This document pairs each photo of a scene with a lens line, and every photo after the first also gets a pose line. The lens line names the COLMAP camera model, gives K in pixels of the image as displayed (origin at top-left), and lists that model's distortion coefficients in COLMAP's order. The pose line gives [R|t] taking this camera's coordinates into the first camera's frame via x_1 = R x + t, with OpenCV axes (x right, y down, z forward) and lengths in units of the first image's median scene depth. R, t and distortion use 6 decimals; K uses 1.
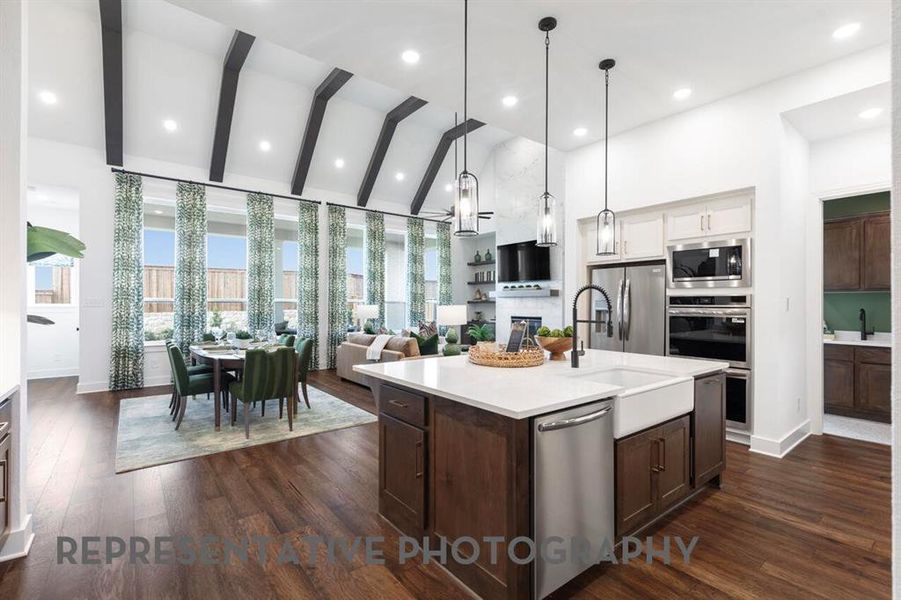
lens RADIAL K [[410.1, 0, 446.2], [0, 410.1, 298.0], [0, 0, 1]] dist [0.010108, -0.000146]
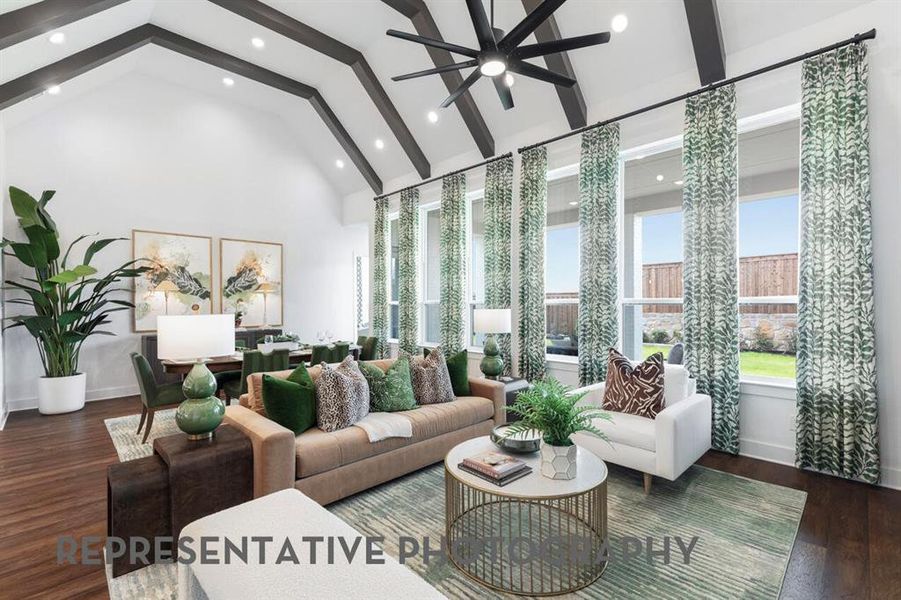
lens RADIAL K [[401.4, 0, 474.5], [0, 401.4, 307.3], [0, 0, 1]] dist [-0.002437, -0.000309]
pose [[0.132244, 0.008905, -0.991177, 0.386002], [0.016587, 0.999800, 0.011196, 0.008763], [0.991078, -0.017921, 0.132070, 0.980065]]
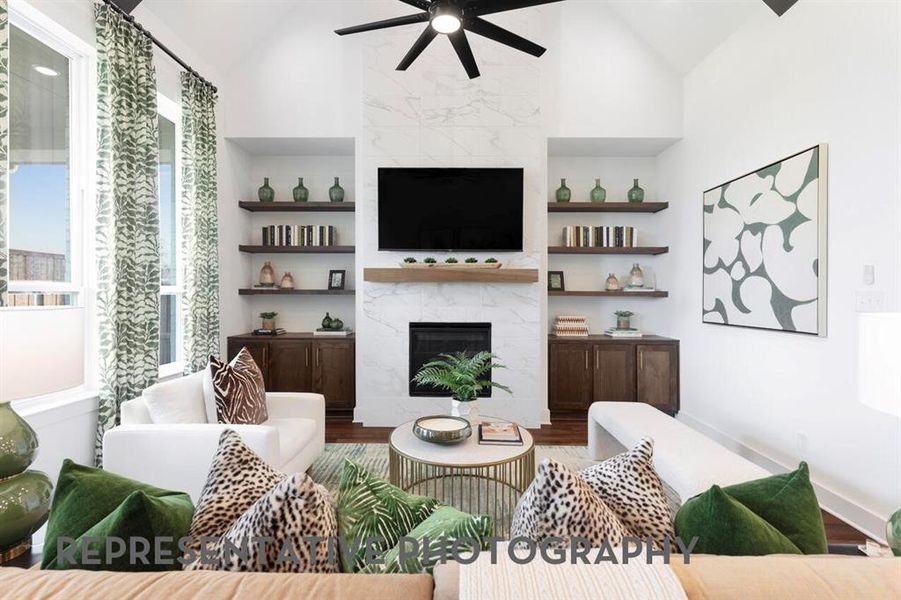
lens RADIAL K [[410.1, 0, 447.9], [0, 410.1, 281.2], [0, 0, 1]] dist [0.010108, -0.000146]
pose [[0.632780, 0.024061, 0.773958, -0.213110], [-0.013031, 0.999706, -0.020425, 0.007648], [-0.774222, 0.002839, 0.632908, 0.825077]]
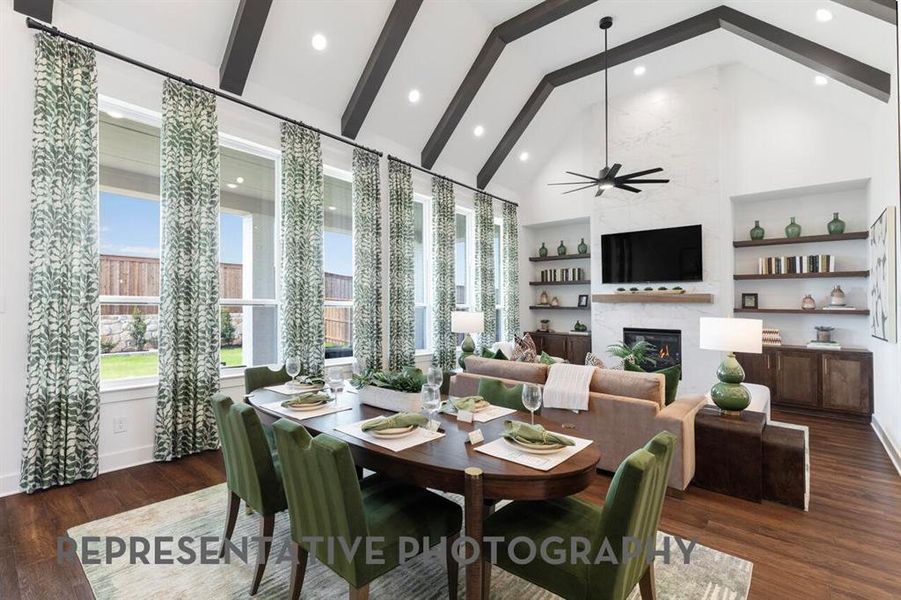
lens RADIAL K [[410.1, 0, 449.5], [0, 410.1, 304.0], [0, 0, 1]] dist [0.010108, -0.000146]
pose [[0.982044, 0.013117, 0.188195, -0.365352], [-0.014451, 0.999879, 0.005718, 0.001584], [-0.188097, -0.008335, 0.982115, 0.381640]]
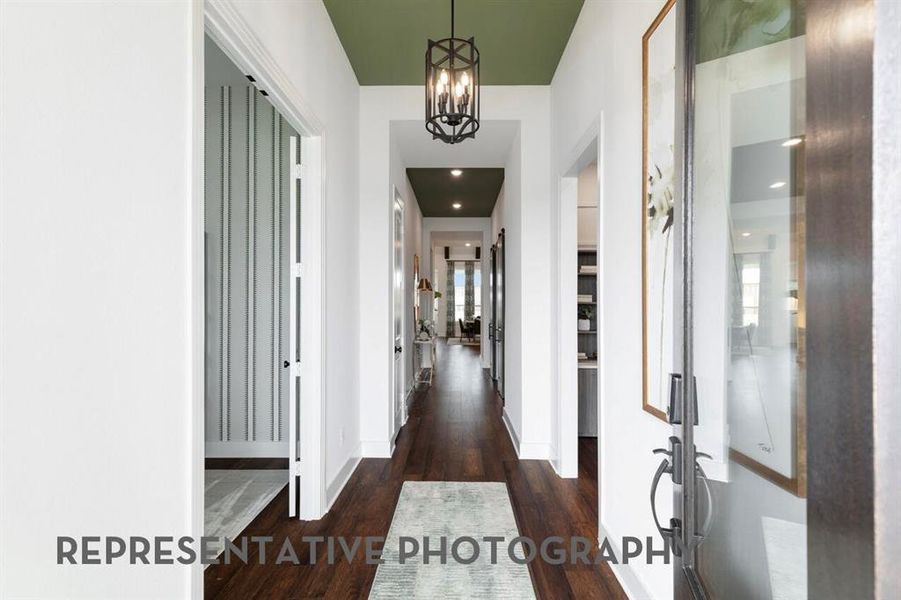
lens RADIAL K [[410.1, 0, 449.6], [0, 410.1, 304.1], [0, 0, 1]] dist [0.010108, -0.000146]
pose [[0.782969, 0.003656, -0.622051, 0.873281], [0.003281, 0.999945, 0.010008, -0.029658], [0.622053, -0.009877, 0.782913, -1.084025]]
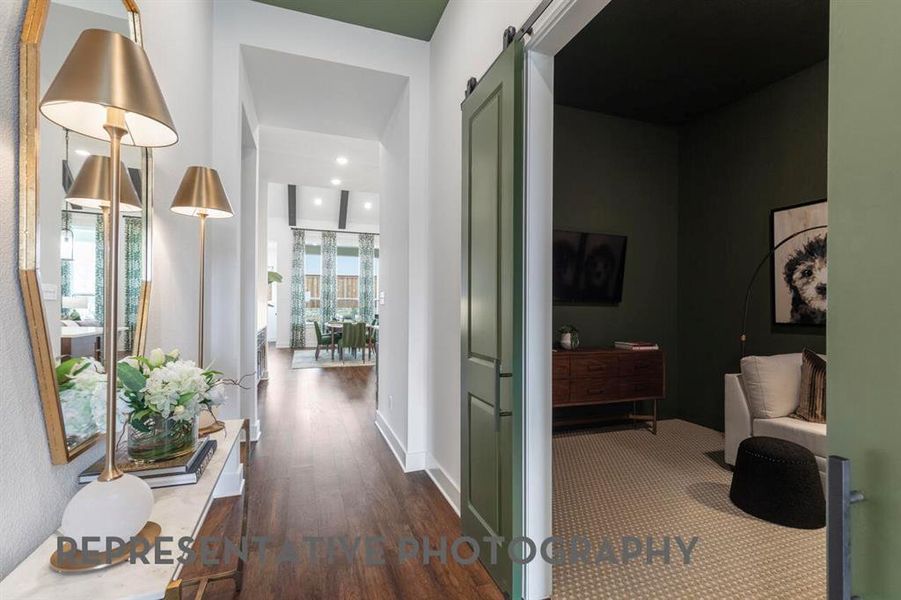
lens RADIAL K [[410.1, 0, 451.7], [0, 410.1, 298.7], [0, 0, 1]] dist [0.010108, -0.000146]
pose [[0.951070, 0.001404, -0.308973, 0.387715], [-0.000964, 0.999998, 0.001577, 0.000759], [0.308975, -0.001201, 0.951070, -0.461163]]
